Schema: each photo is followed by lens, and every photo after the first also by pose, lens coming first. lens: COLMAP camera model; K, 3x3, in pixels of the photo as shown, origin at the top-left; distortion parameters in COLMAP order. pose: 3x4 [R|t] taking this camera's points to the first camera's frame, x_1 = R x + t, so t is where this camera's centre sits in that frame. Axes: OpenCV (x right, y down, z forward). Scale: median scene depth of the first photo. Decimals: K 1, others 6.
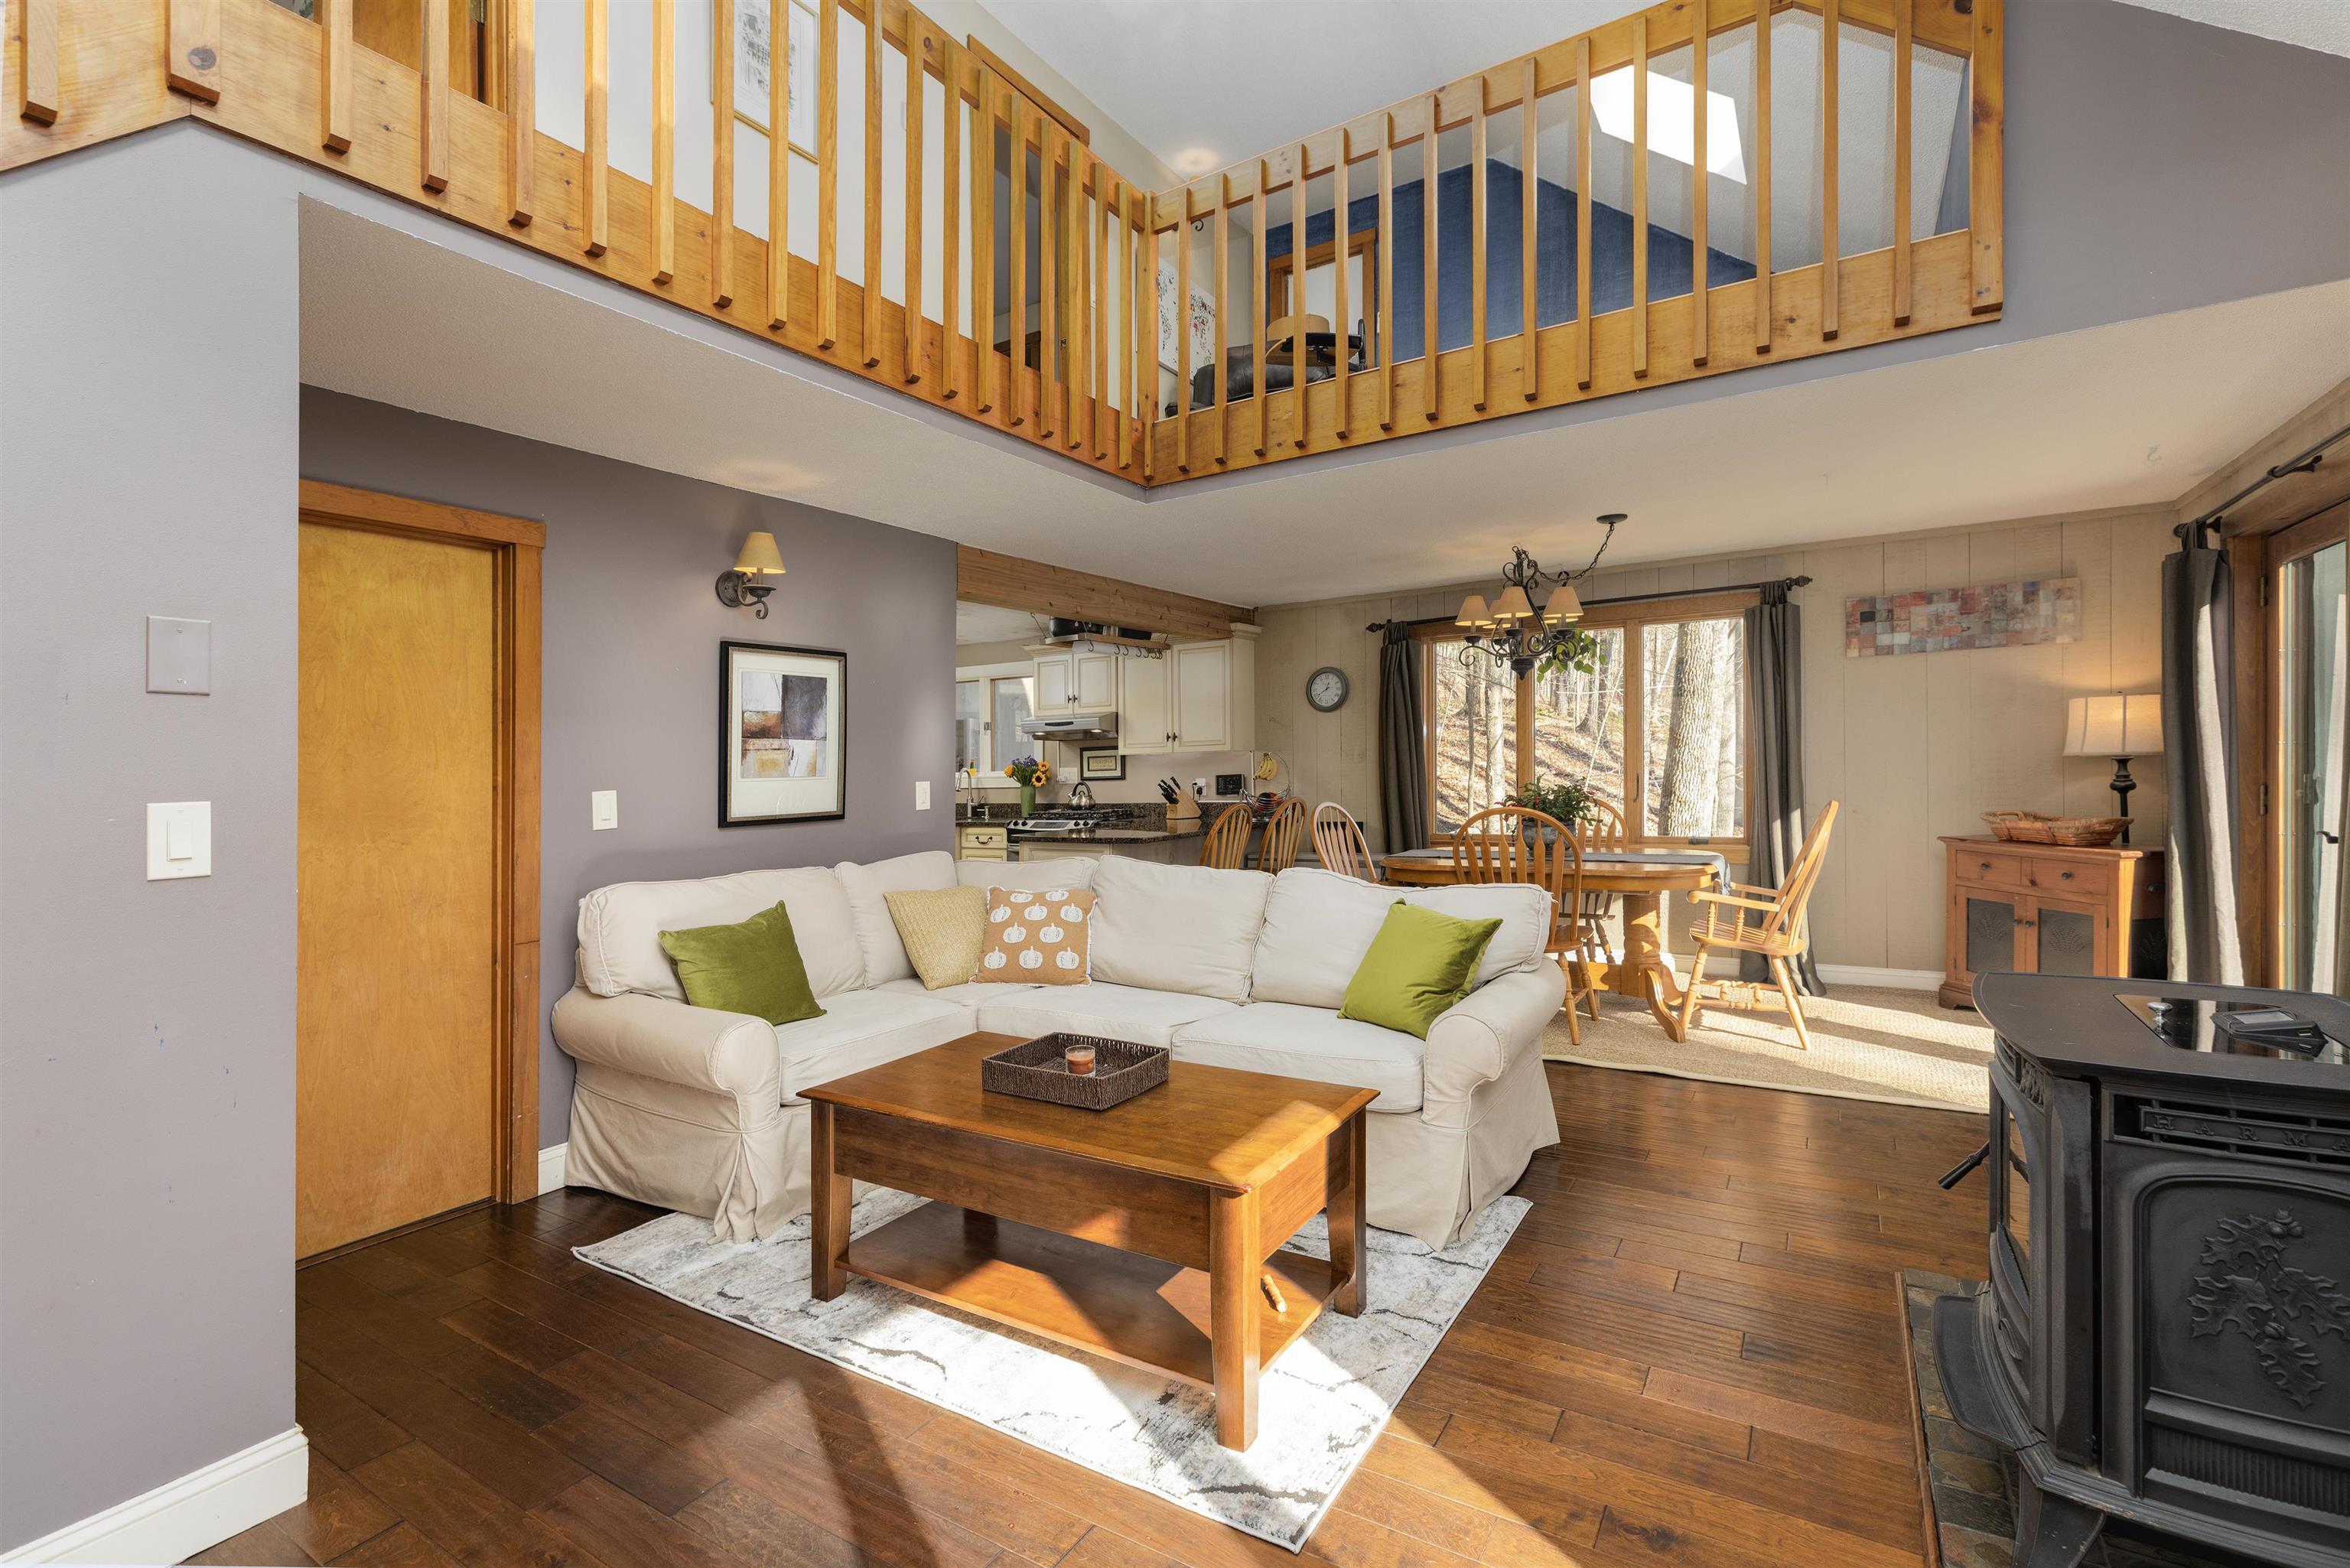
lens RADIAL K [[1066.1, 0, 1163.0], [0, 1066.1, 796.4], [0, 0, 1]] dist [-0.001344, 0.000899]
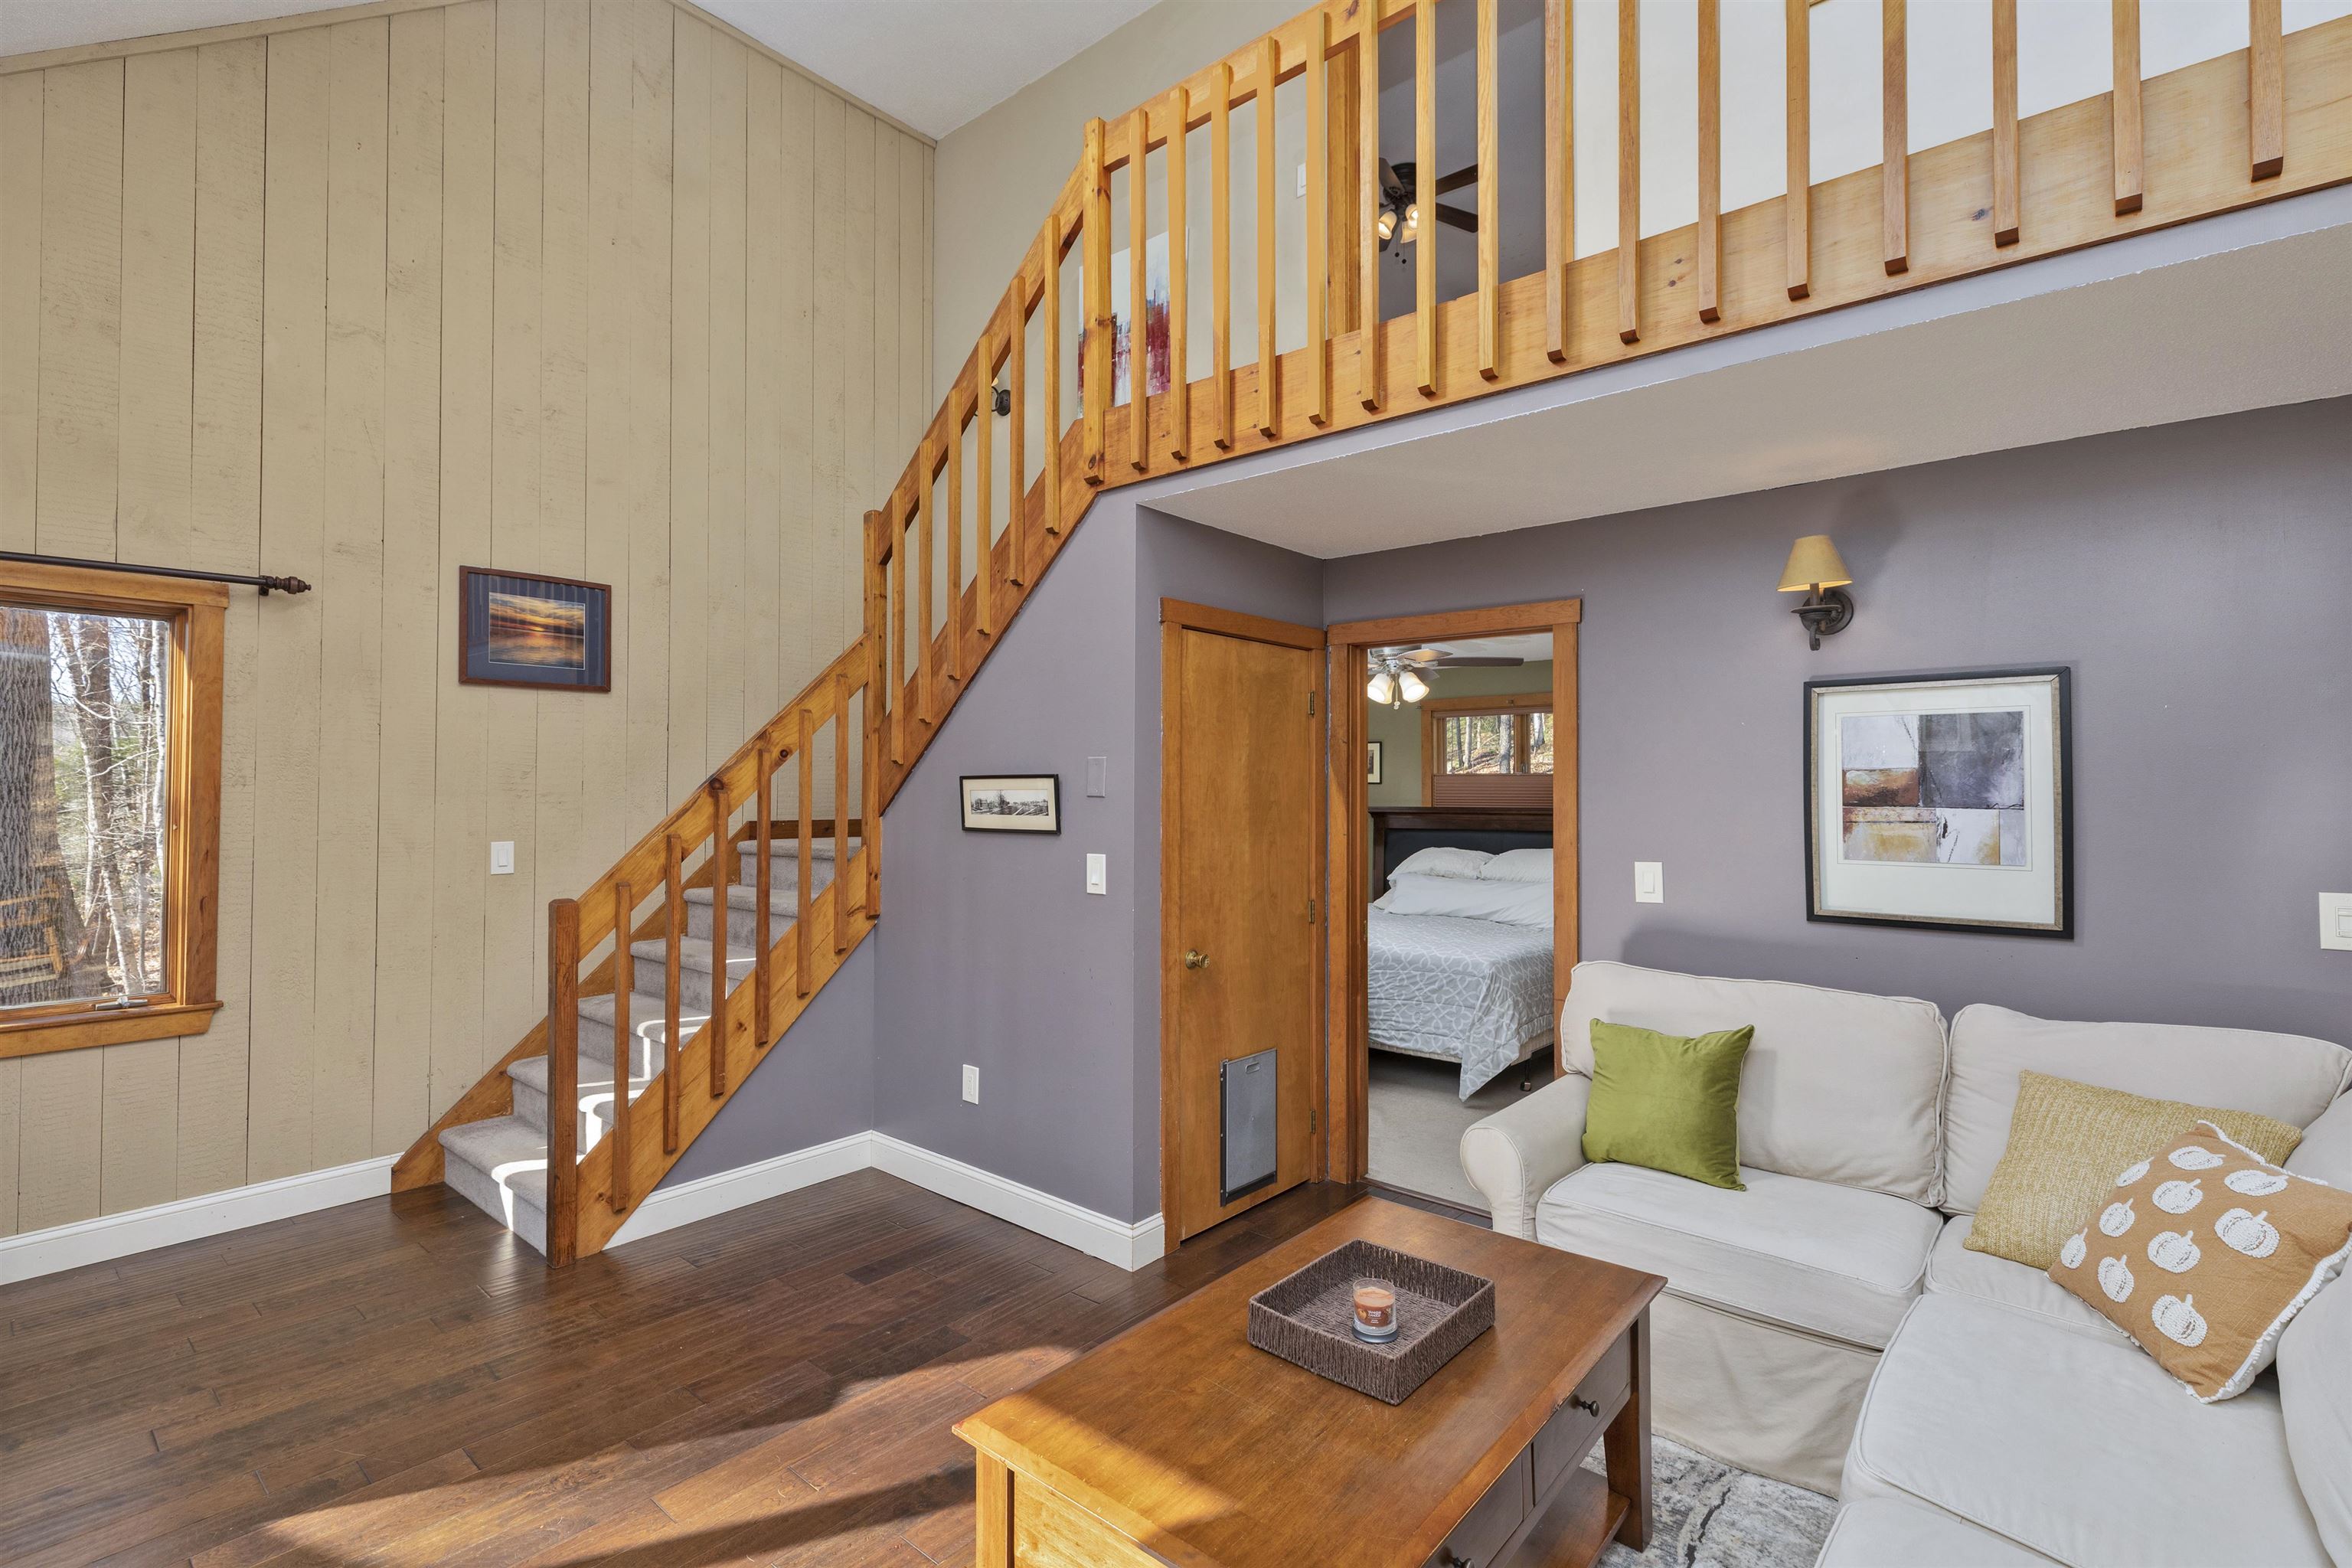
lens RADIAL K [[1067.1, 0, 1115.4], [0, 1067.1, 764.1], [0, 0, 1]] dist [-0.001344, 0.000899]
pose [[-0.166250, -0.002994, -0.986079, 0.428412], [-0.024444, 0.999701, 0.001086, -0.071856], [0.985781, 0.024284, -0.166273, 0.611528]]
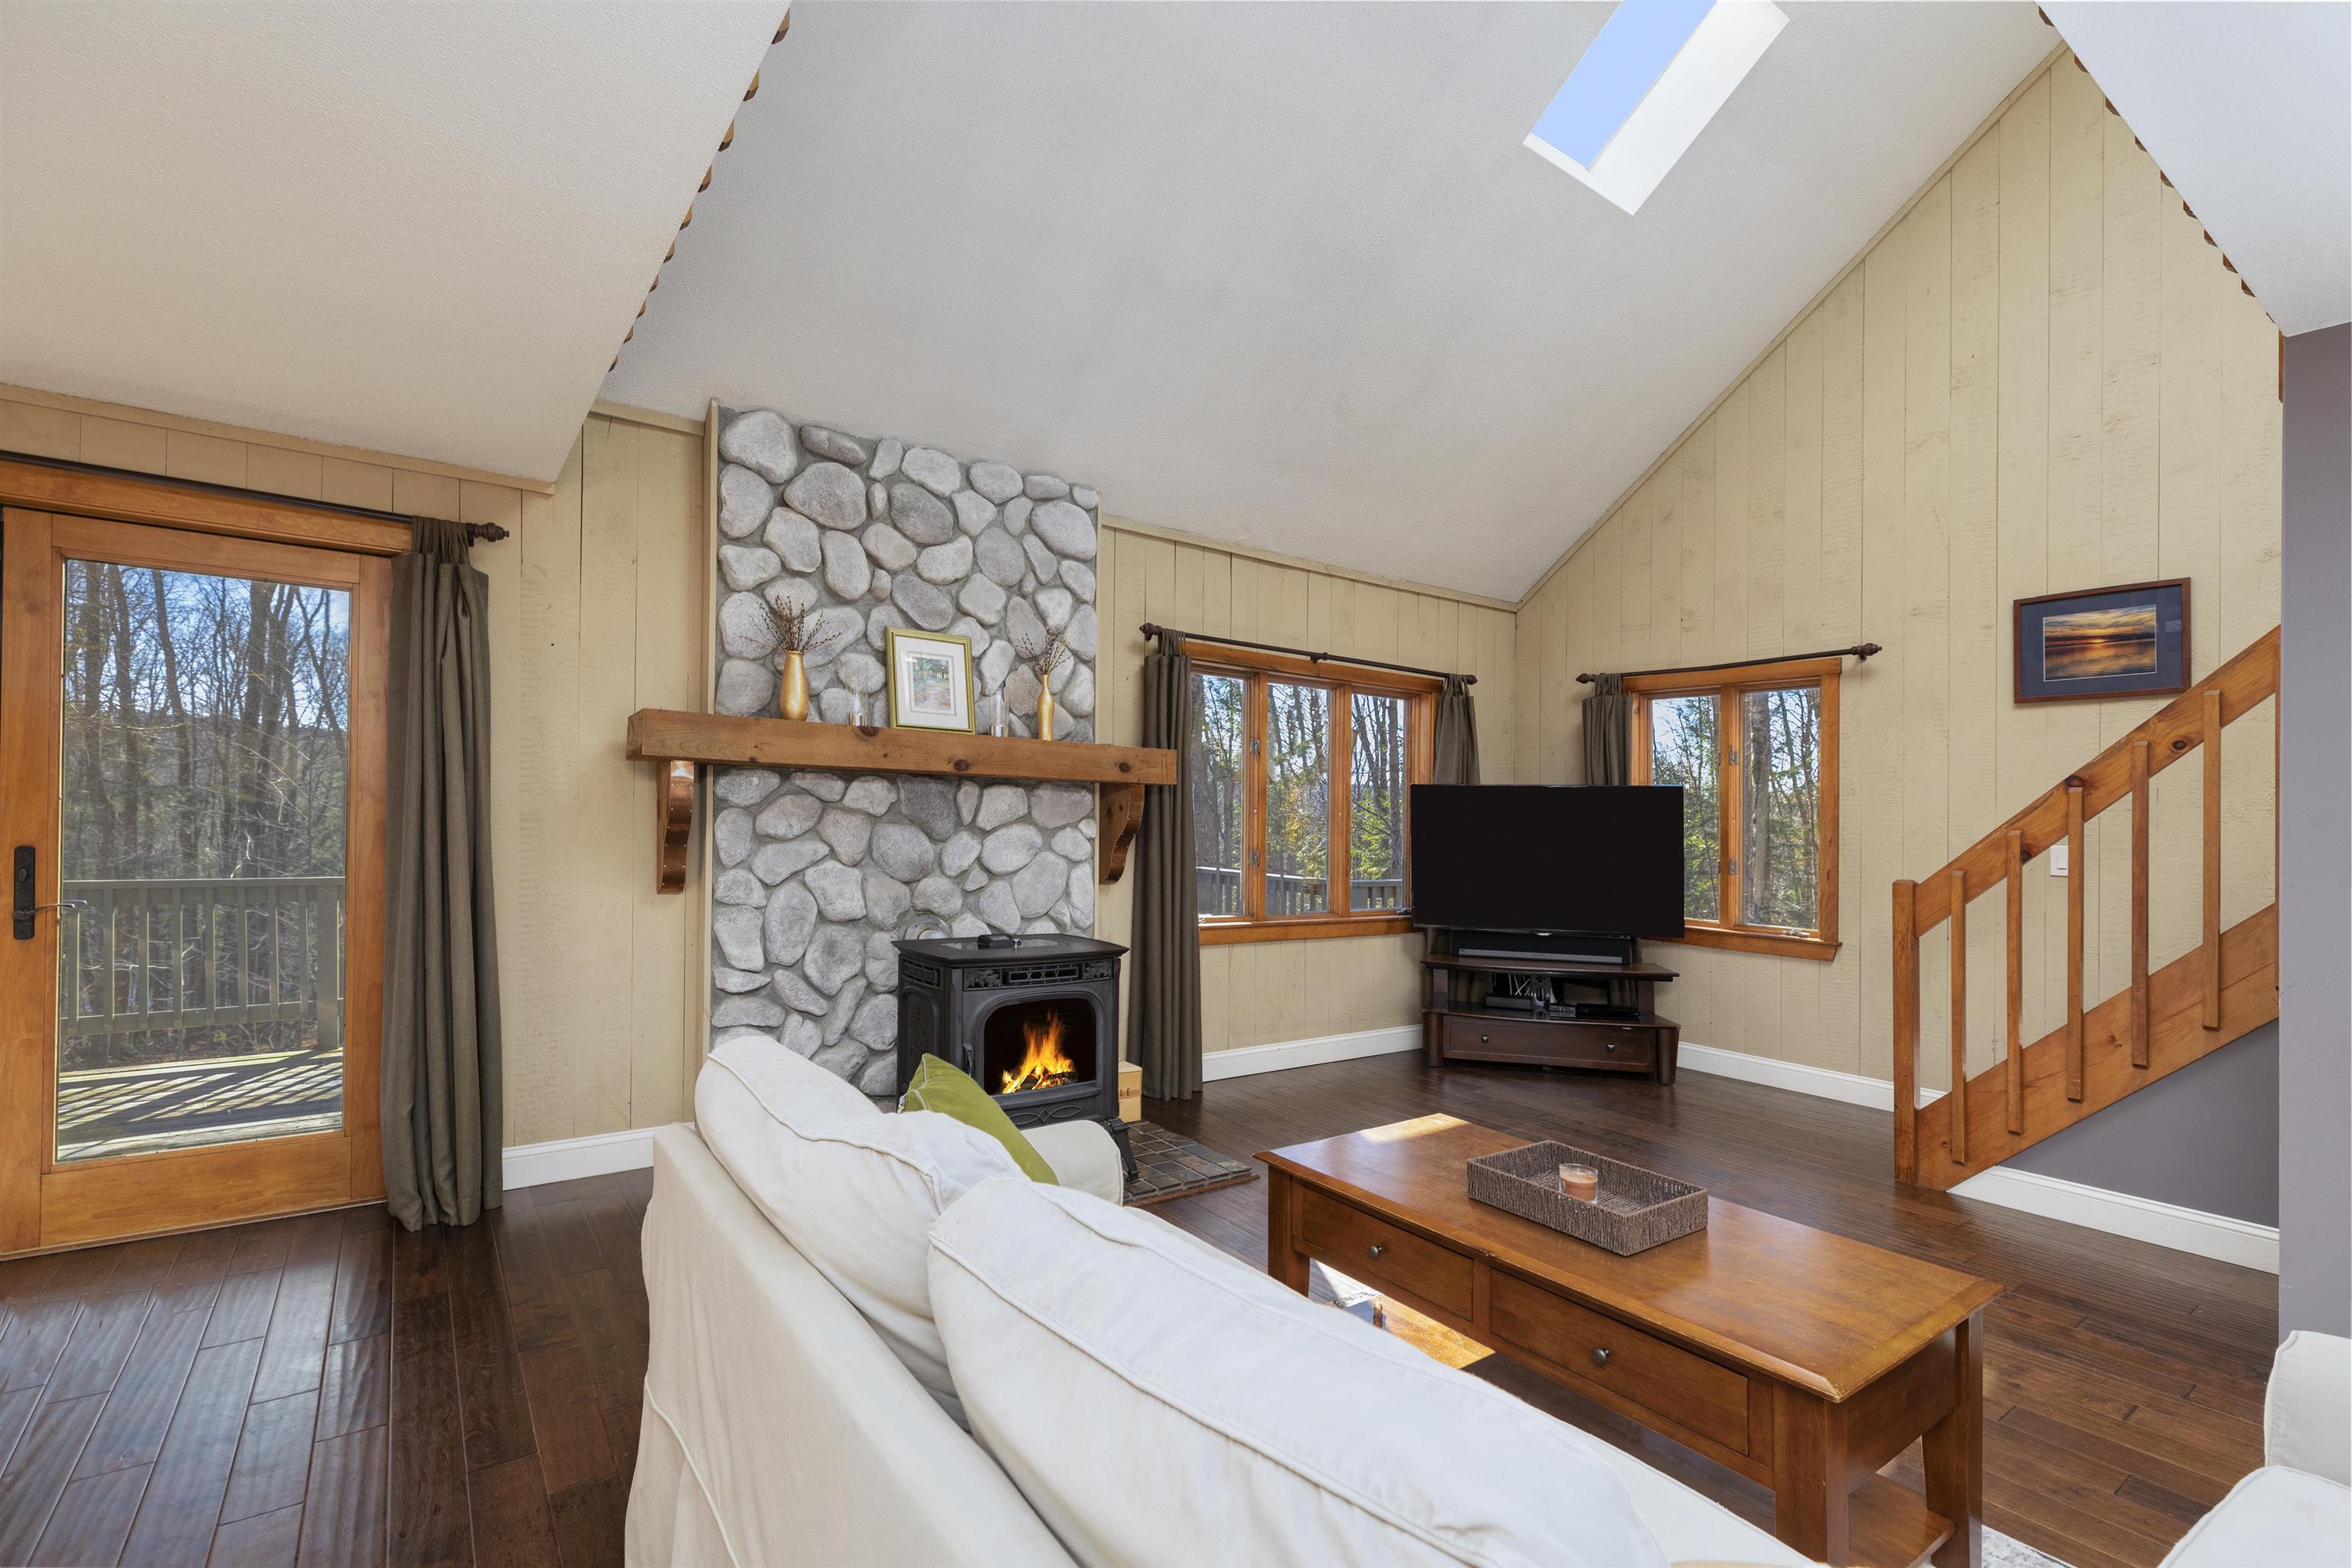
lens RADIAL K [[1067.1, 0, 1178.6], [0, 1067.1, 816.2], [0, 0, 1]] dist [-0.001344, 0.000899]
pose [[-0.927848, -0.002847, 0.372947, -0.036381], [0.003473, 0.999862, 0.016273, -0.035234], [-0.372942, 0.016394, -0.927710, 1.199334]]
